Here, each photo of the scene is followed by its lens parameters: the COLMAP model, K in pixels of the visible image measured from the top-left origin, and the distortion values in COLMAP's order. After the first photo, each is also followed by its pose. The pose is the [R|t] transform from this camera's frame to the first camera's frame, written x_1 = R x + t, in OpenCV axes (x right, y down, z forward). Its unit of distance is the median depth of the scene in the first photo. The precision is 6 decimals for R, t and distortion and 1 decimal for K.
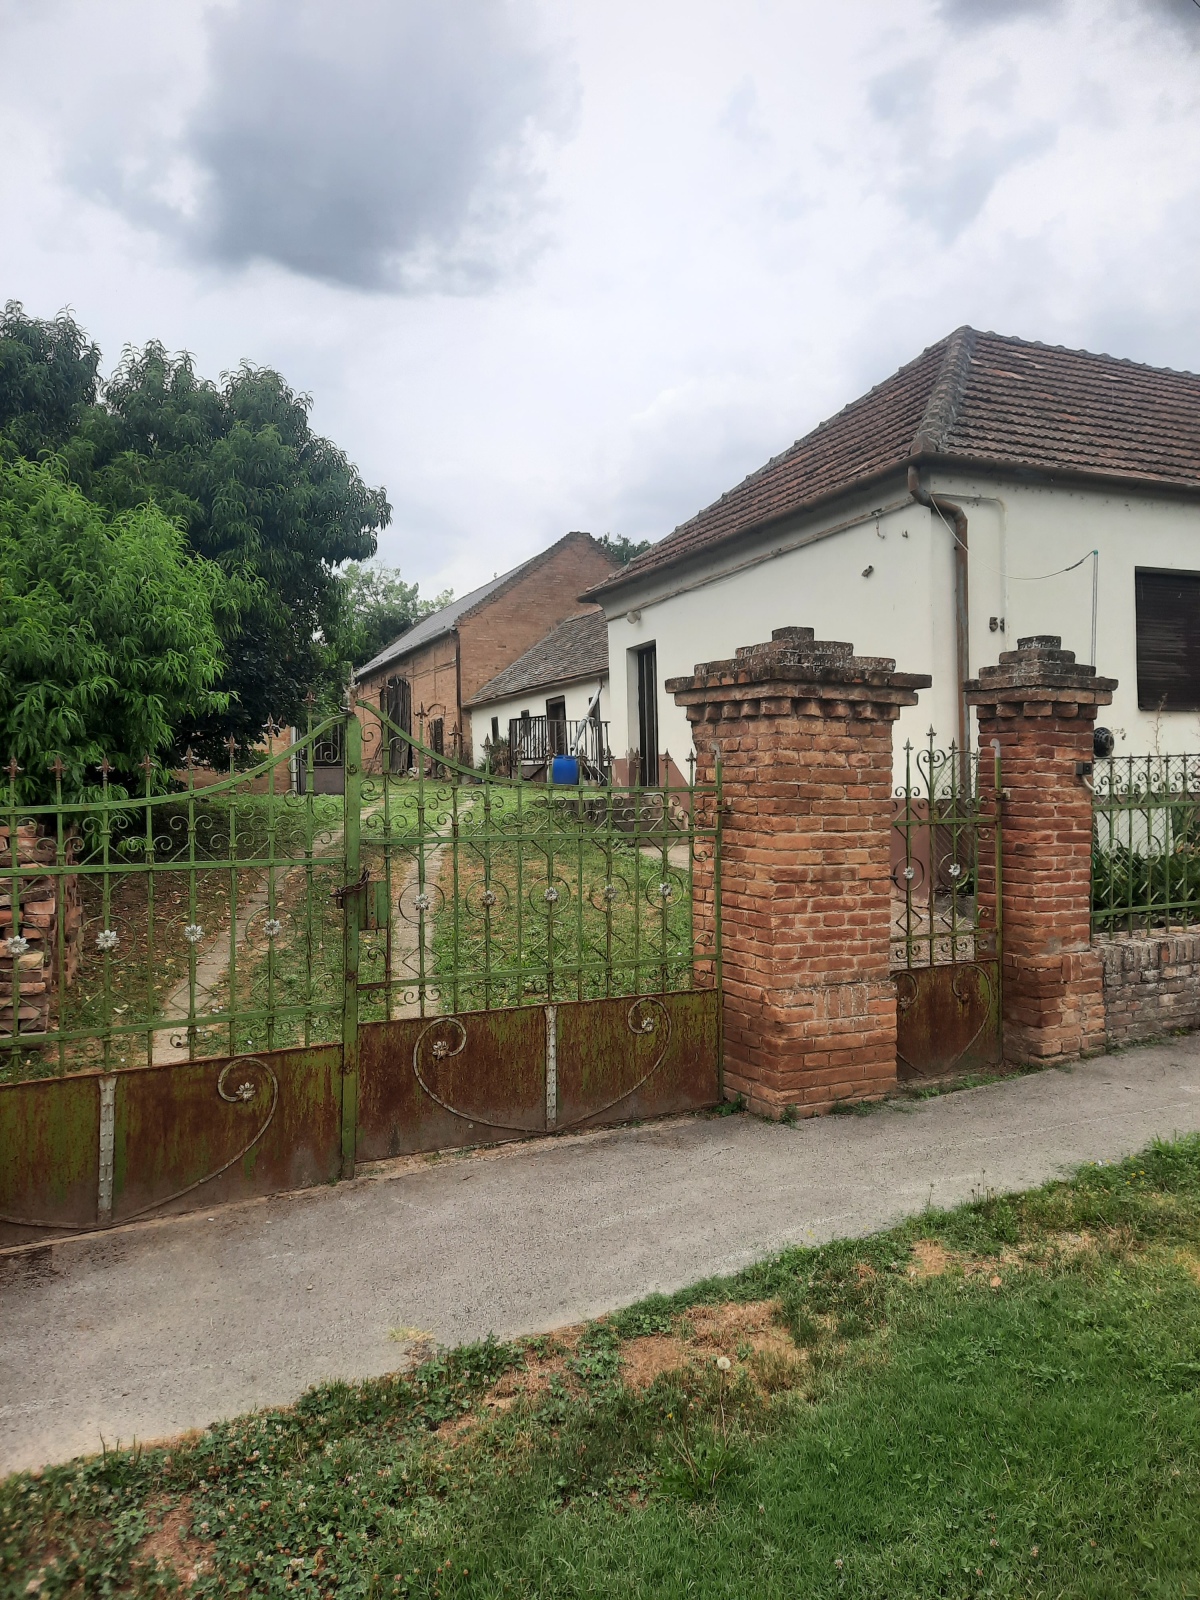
lens RADIAL K [[1141.6, 0, 600.0], [0, 1141.6, 800.0], [0, 0, 1]] dist [0.070598, -0.083272]
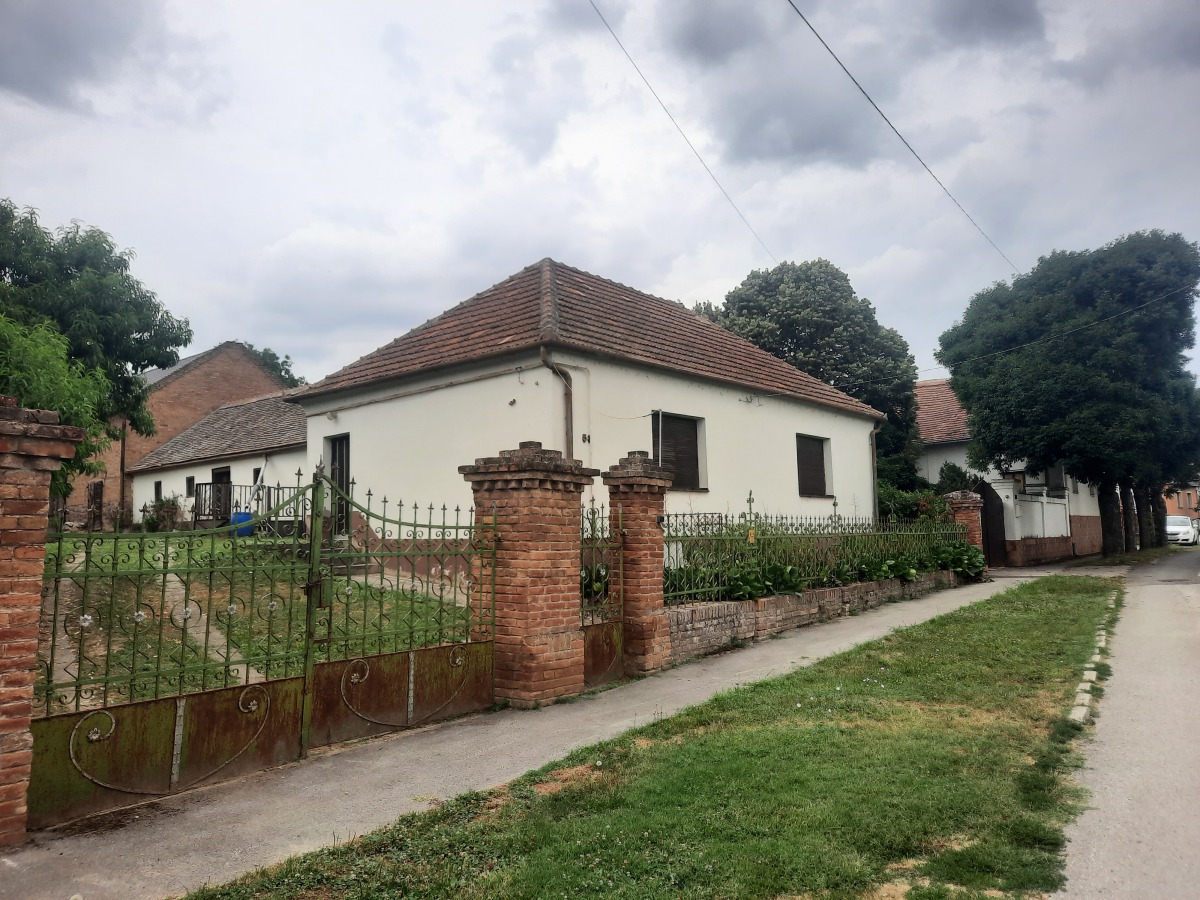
lens RADIAL K [[856.2, 0, 600.0], [0, 856.2, 450.0], [0, 0, 1]] dist [0.070598, -0.083272]
pose [[0.907029, 0.044012, 0.418762, -0.319838], [0.005071, 0.993308, -0.115381, 0.025653], [-0.421038, 0.106778, 0.900736, -0.311374]]
